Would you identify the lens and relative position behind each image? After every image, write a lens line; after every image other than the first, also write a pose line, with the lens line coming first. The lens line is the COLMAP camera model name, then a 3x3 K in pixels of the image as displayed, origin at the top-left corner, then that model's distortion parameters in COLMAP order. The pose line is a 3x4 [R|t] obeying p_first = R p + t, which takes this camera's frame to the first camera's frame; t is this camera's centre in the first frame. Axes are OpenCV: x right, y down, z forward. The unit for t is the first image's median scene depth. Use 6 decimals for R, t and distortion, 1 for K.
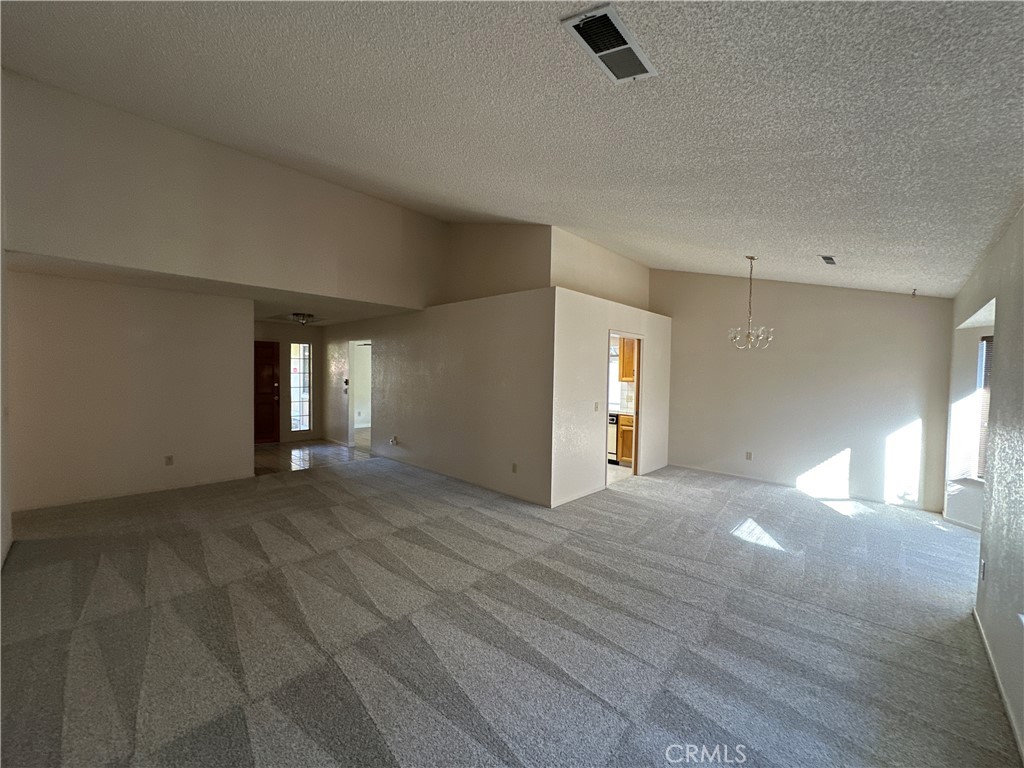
lens RADIAL K [[408.9, 0, 513.5], [0, 408.9, 383.7], [0, 0, 1]] dist [-0.000256, 0.000051]
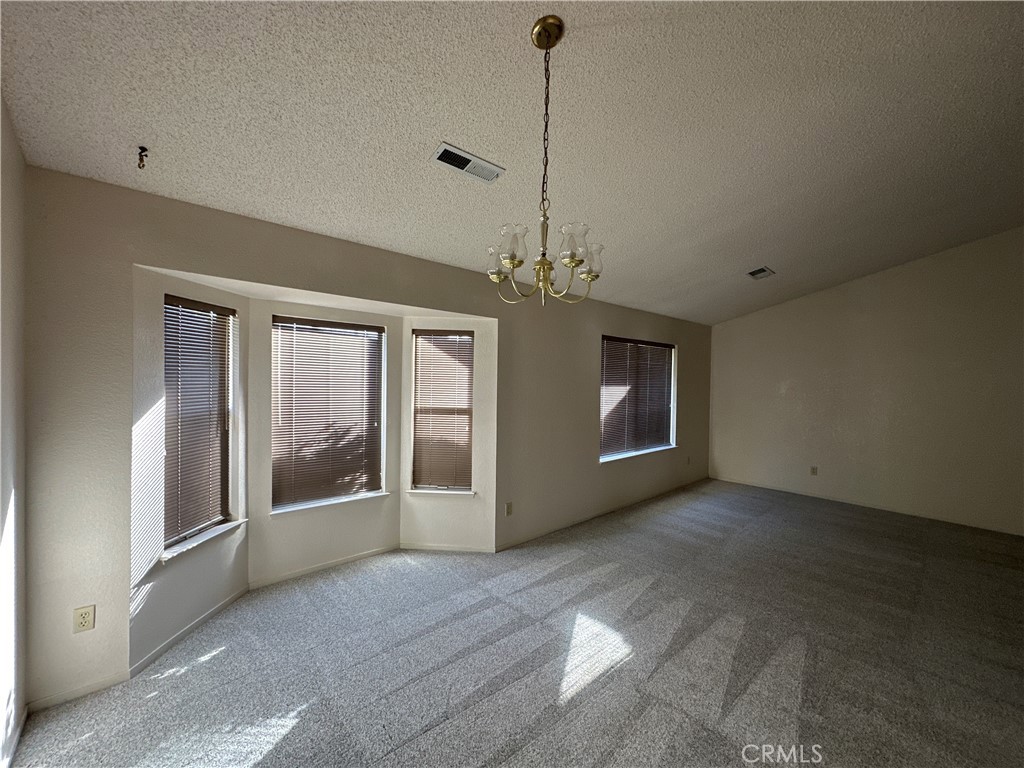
lens RADIAL K [[408.9, 0, 513.5], [0, 408.9, 383.7], [0, 0, 1]] dist [-0.000256, 0.000051]
pose [[-0.995929, -0.037425, 0.082008, 0.650973], [-0.033446, 0.998220, 0.049373, -0.037266], [-0.083710, 0.046429, -0.995408, 1.534213]]
